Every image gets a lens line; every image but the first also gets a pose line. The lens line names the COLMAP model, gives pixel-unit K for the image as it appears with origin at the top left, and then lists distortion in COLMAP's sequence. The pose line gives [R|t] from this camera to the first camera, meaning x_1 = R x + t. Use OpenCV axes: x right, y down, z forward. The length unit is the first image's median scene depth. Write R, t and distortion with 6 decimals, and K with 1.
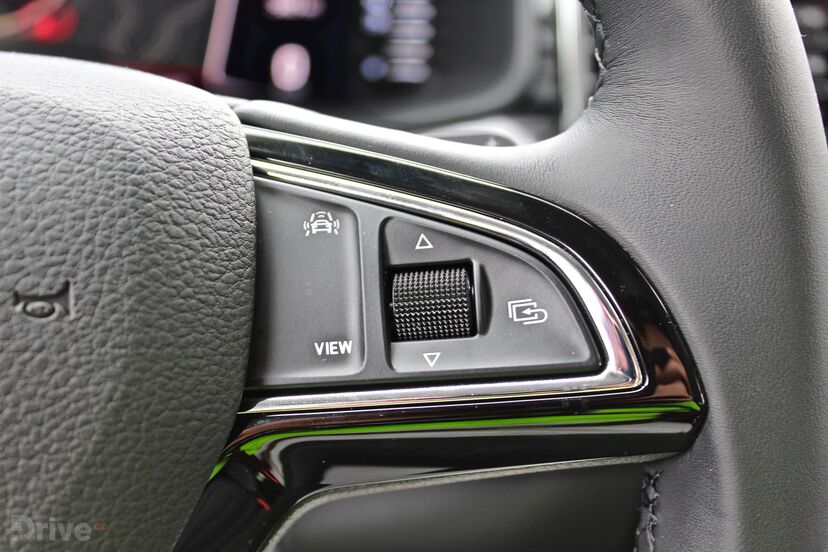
lens RADIAL K [[1330.2, 0, 413.9], [0, 1330.2, 276.7], [0, 0, 1]] dist [0.031579, 0.000000]
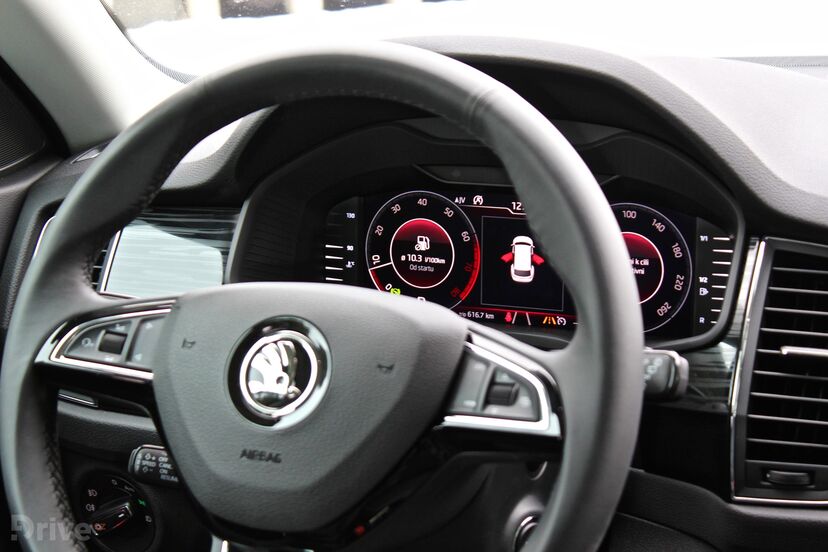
lens RADIAL K [[1904.6, 0, 409.3], [0, 1904.6, 274.1], [0, 0, 1]] dist [0.065854, 0.000000]
pose [[0.852796, 0.124136, -0.507276, 2.058942], [-0.219762, 0.966452, -0.132947, 0.389624], [0.473754, 0.224857, 0.851467, -2.960073]]
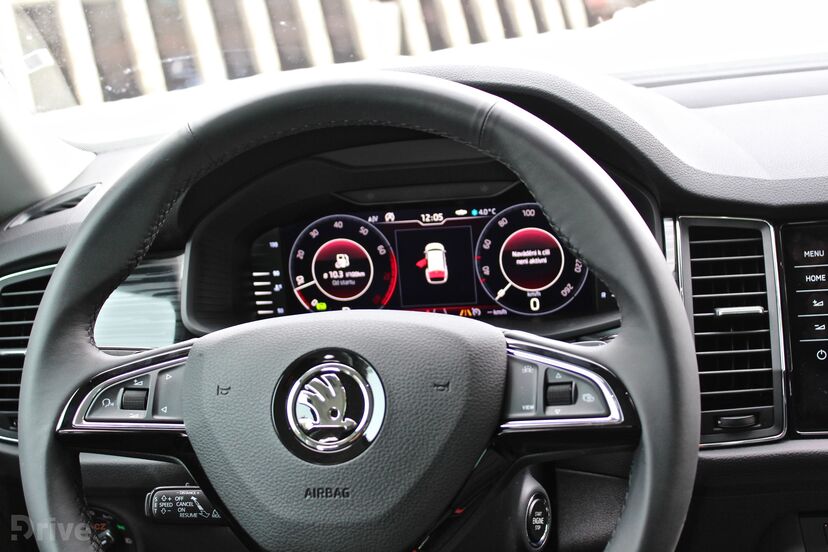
lens RADIAL K [[1232.1, 0, 419.2], [0, 1232.1, 297.8], [0, 0, 1]] dist [-0.020620, 0.000000]
pose [[0.959532, 0.011714, -0.281355, 0.519807], [-0.053480, 0.988531, -0.141234, 0.225475], [0.276474, 0.150566, 0.949153, -1.929300]]
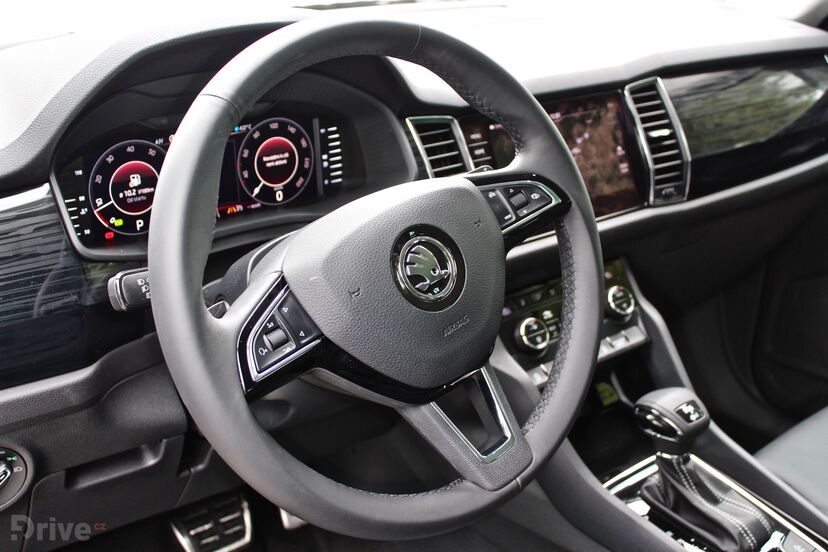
lens RADIAL K [[947.4, 0, 408.8], [0, 947.4, 277.6], [0, 0, 1]] dist [-0.065495, 0.000000]
pose [[0.849349, -0.164499, 0.501544, -2.093669], [0.190732, 0.981642, -0.001036, 0.099567], [-0.492166, 0.096541, 0.865132, -1.722410]]
